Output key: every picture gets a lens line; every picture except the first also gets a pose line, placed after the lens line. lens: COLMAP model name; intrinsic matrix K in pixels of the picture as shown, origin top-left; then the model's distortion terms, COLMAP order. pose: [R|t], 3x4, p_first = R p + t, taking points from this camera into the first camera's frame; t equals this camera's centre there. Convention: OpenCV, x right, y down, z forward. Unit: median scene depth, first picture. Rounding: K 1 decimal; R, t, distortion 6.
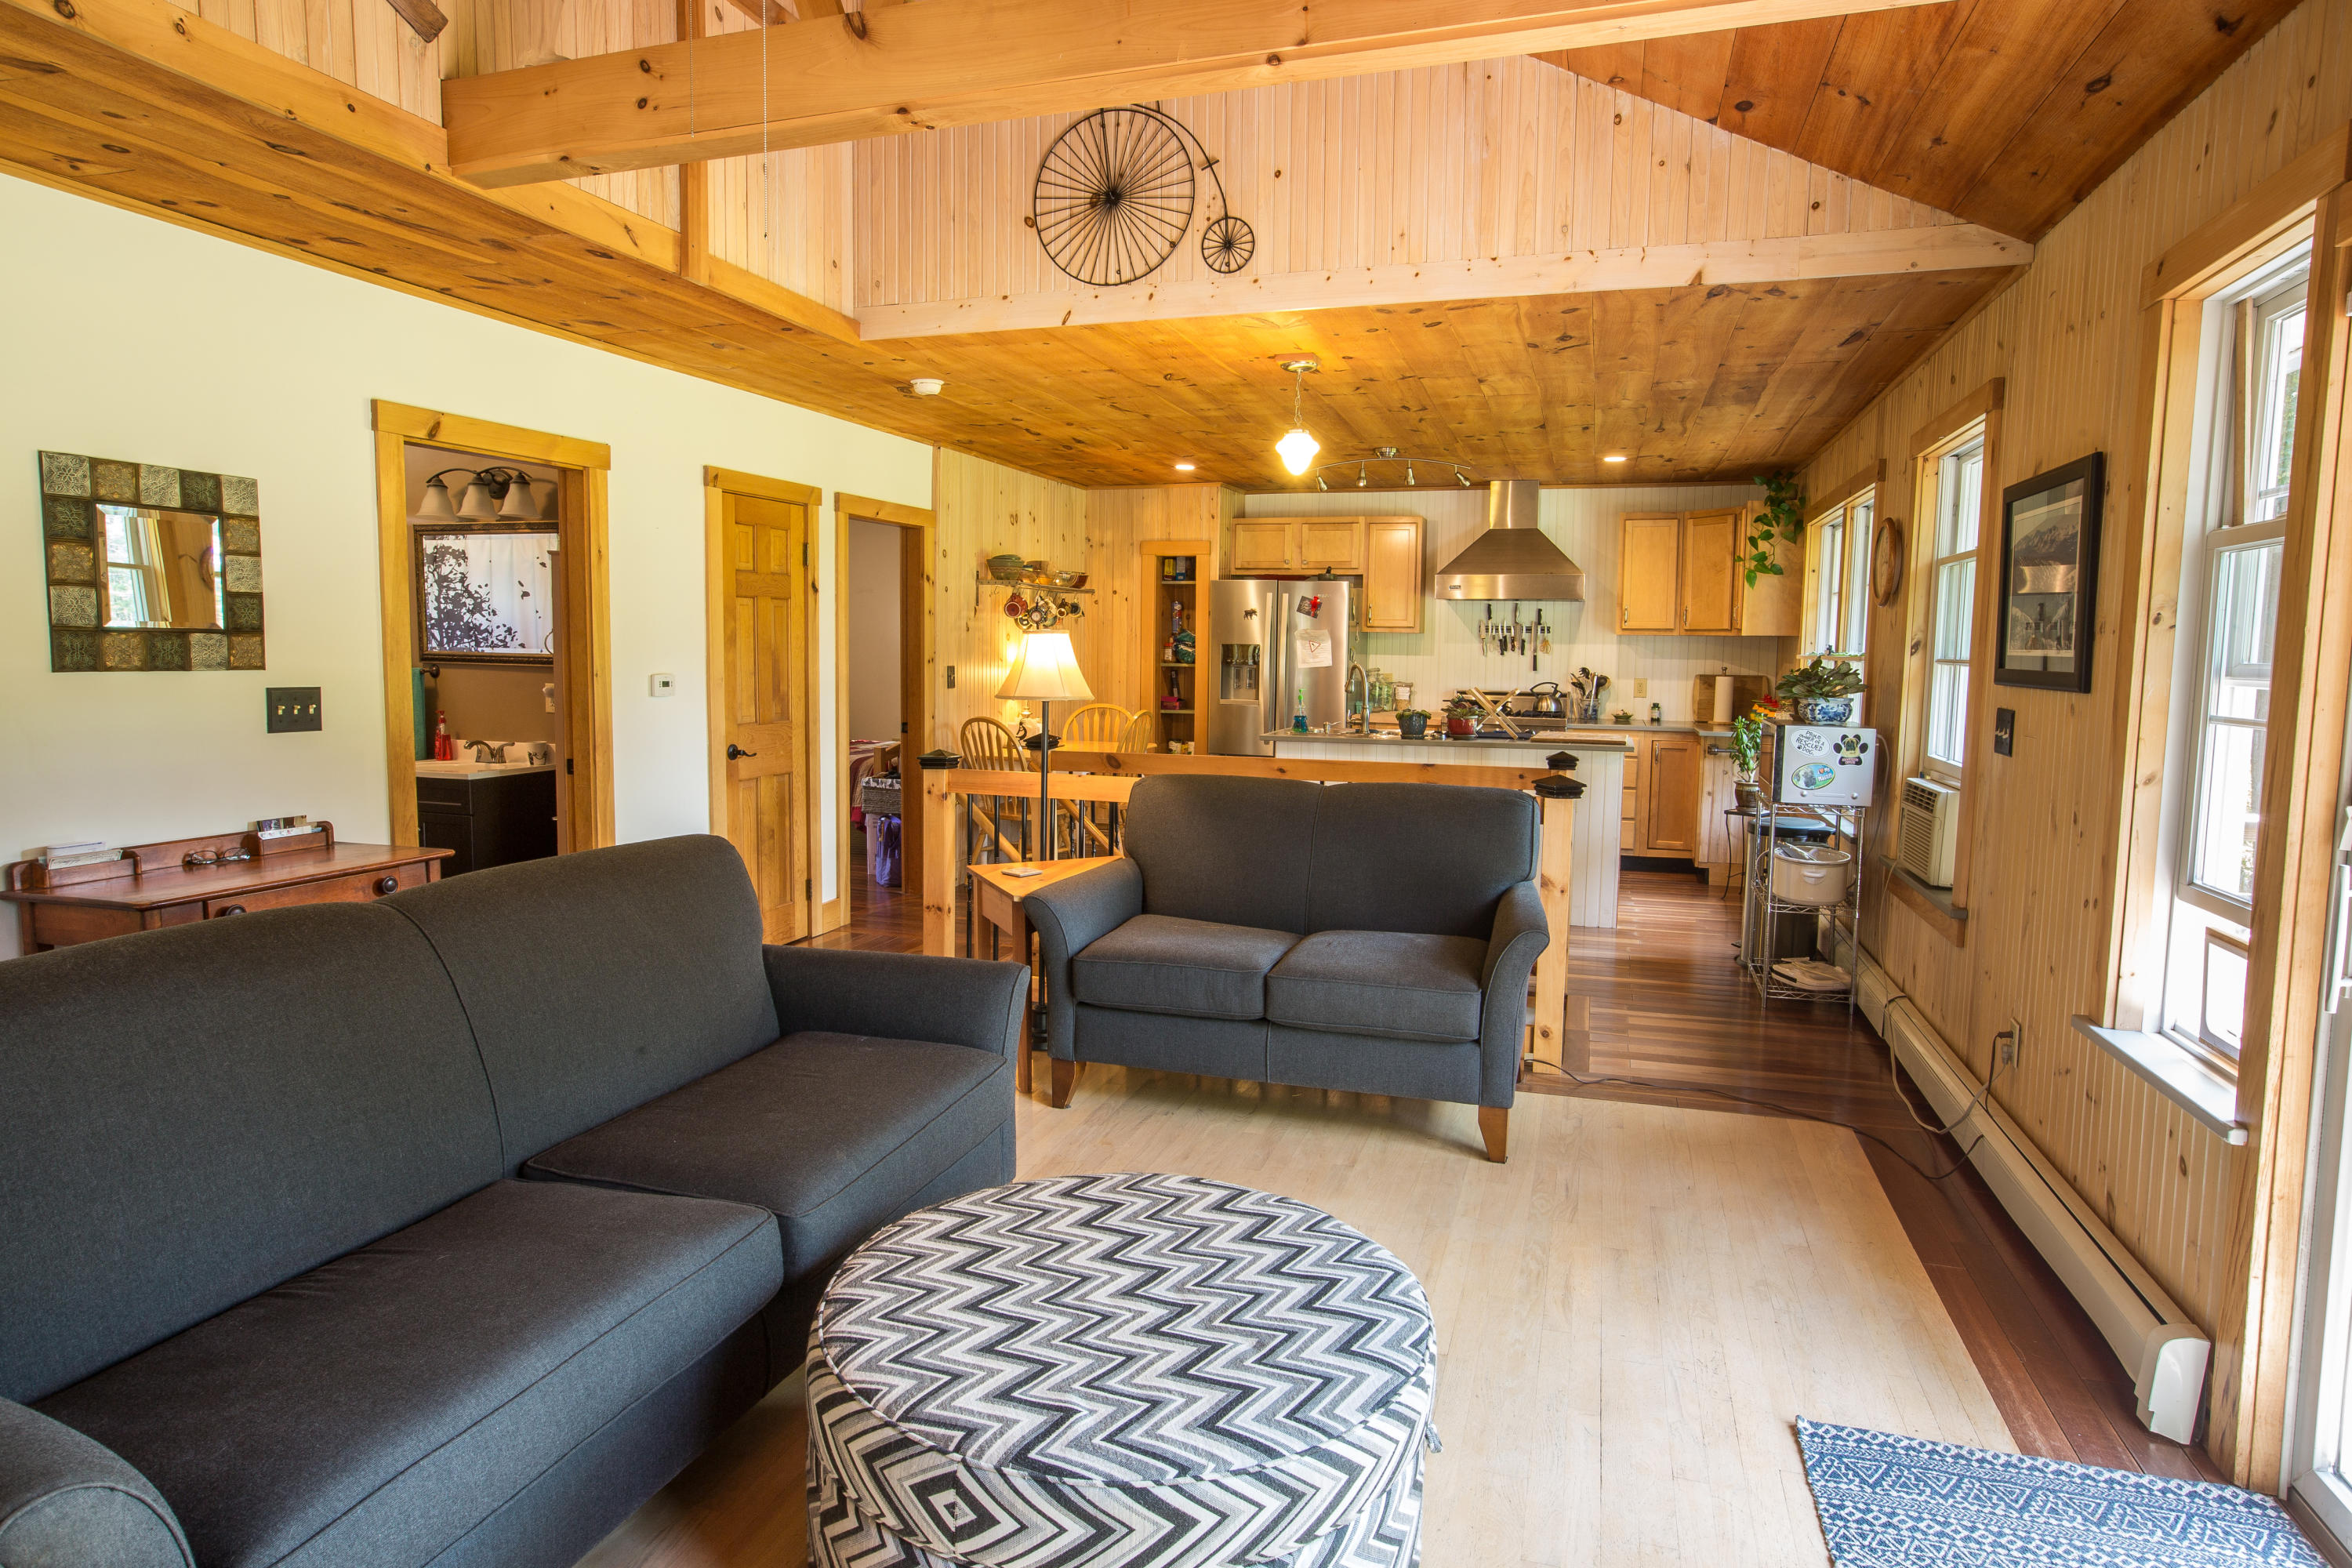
lens RADIAL K [[1305.9, 0, 1170.8], [0, 1305.9, 770.1], [0, 0, 1]] dist [-0.053358, 0.056243]
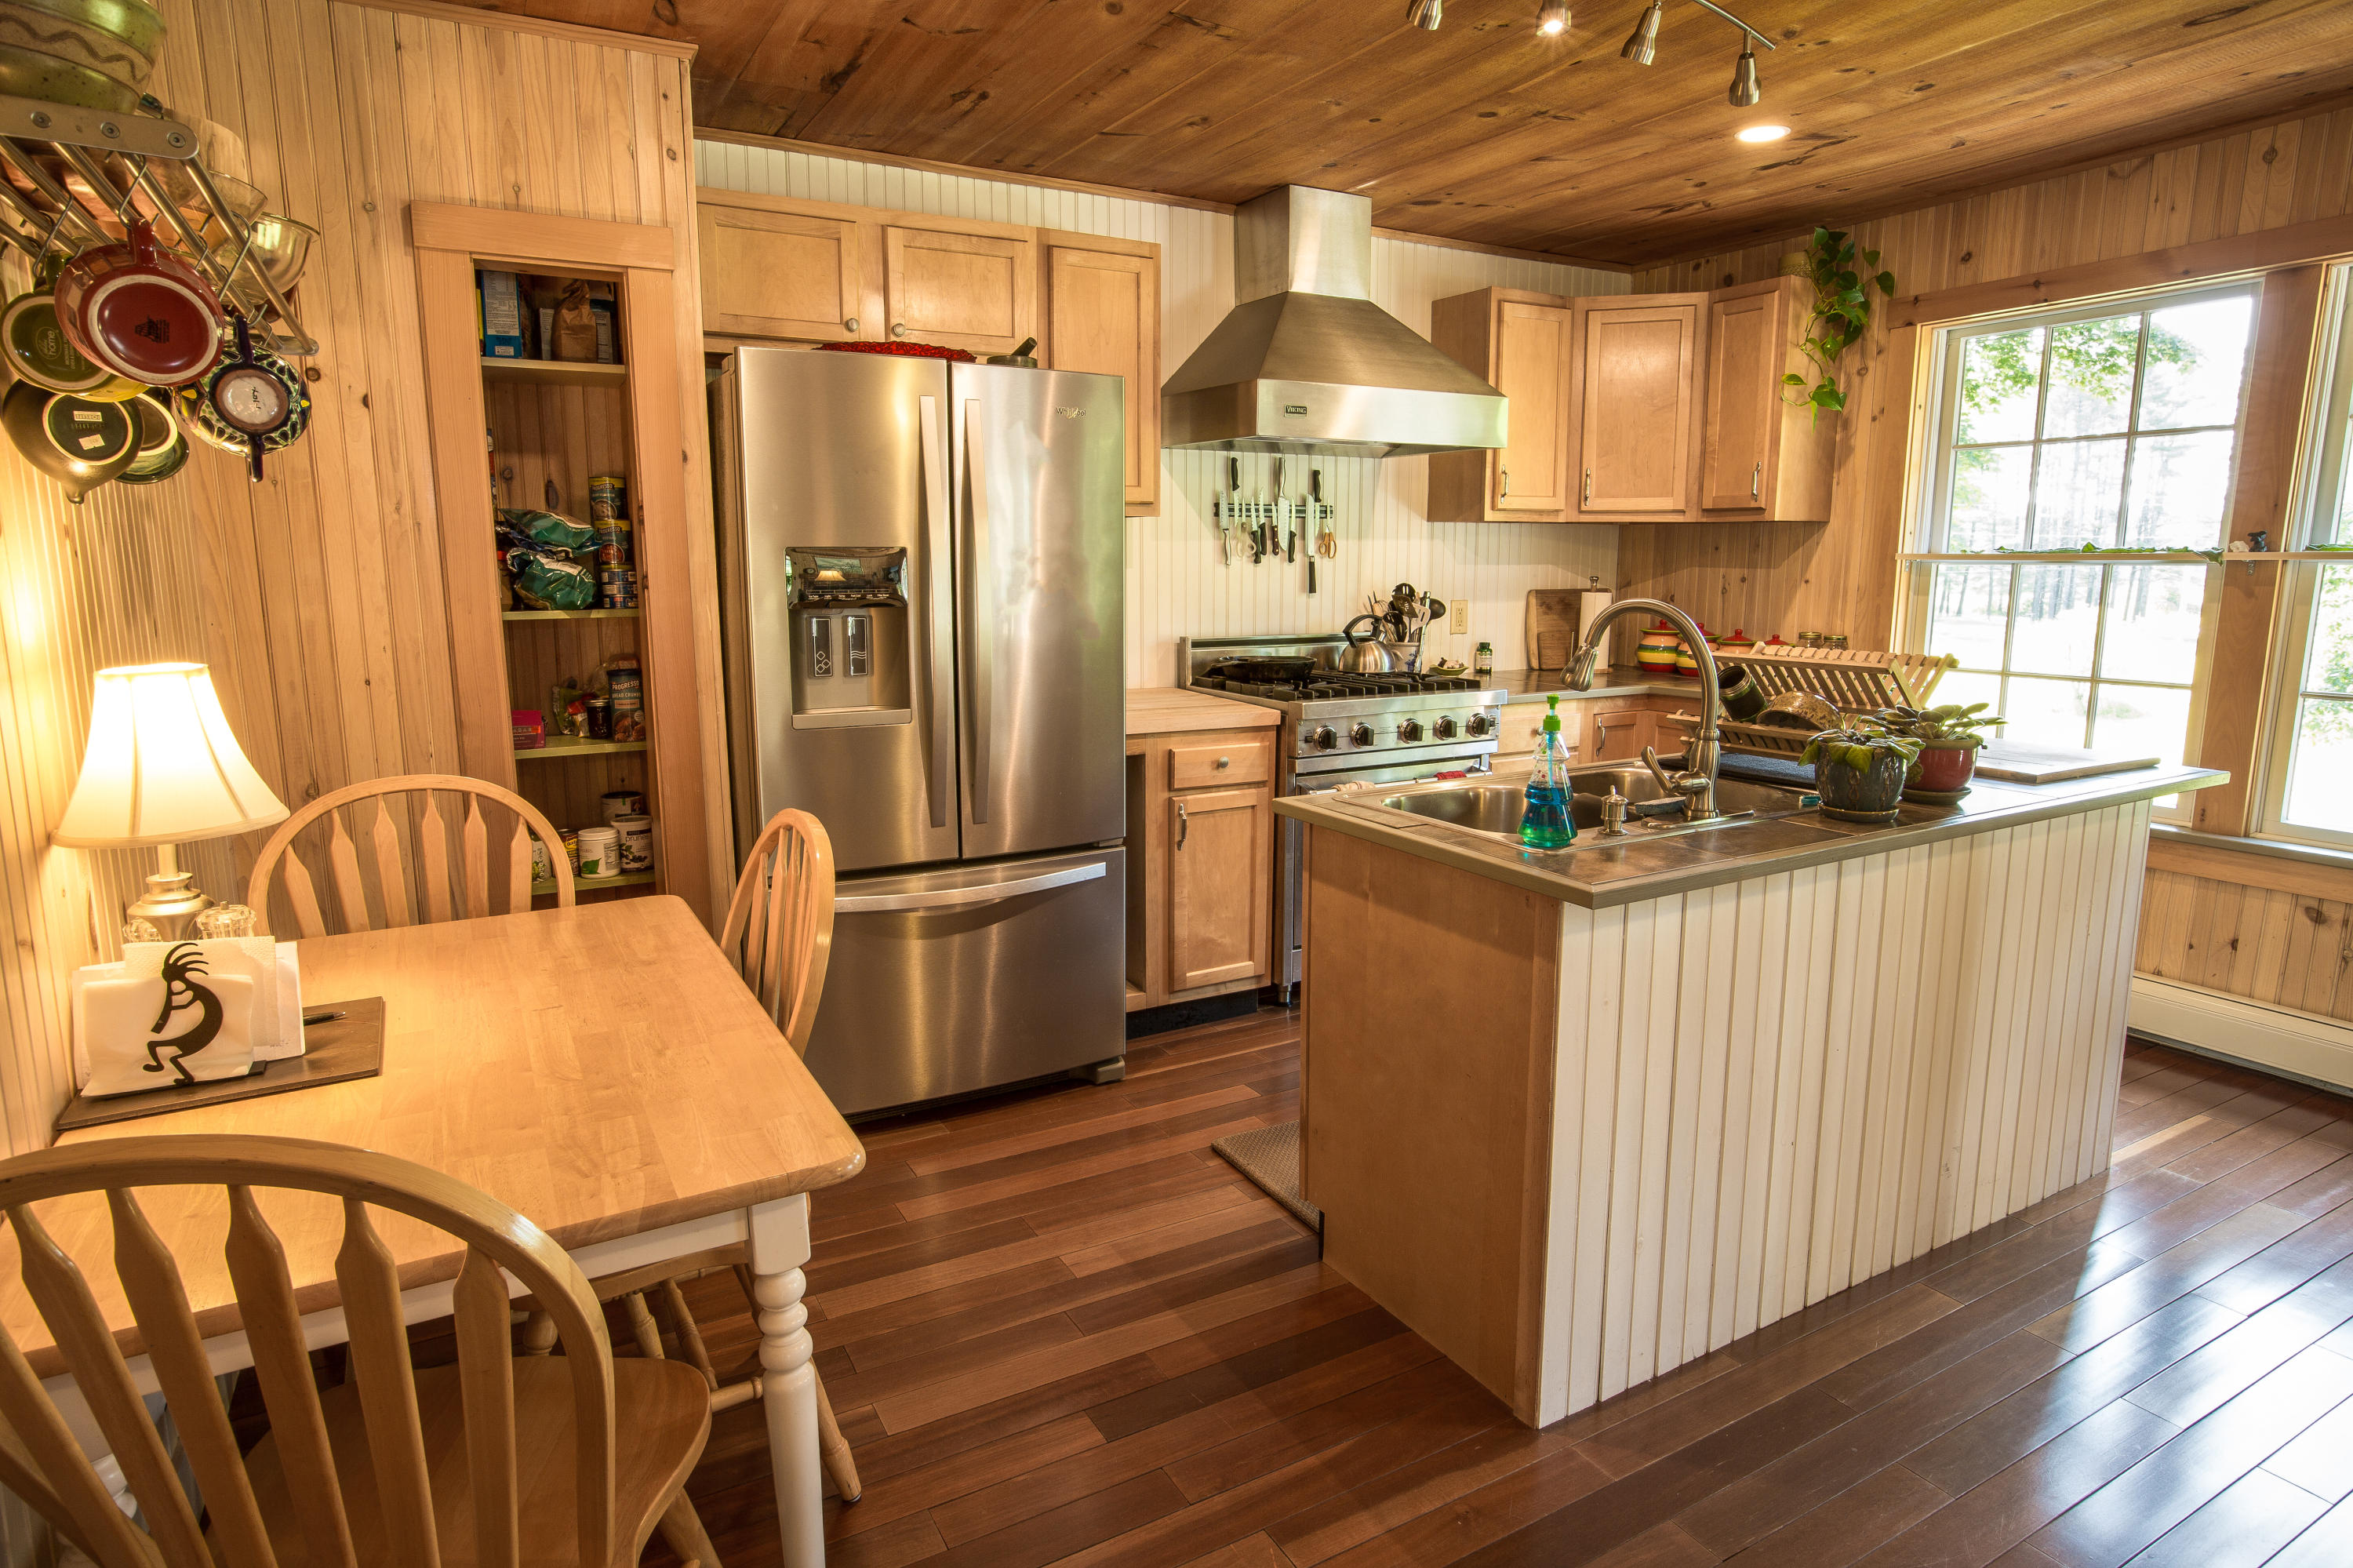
lens RADIAL K [[1306.5, 0, 1171.3], [0, 1306.5, 770.1], [0, 0, 1]] dist [-0.053358, 0.056243]
pose [[0.671651, -0.135409, 0.728388, -0.150743], [0.081751, 0.990697, 0.108790, -0.072830], [-0.736344, -0.013522, 0.676473, 0.747123]]
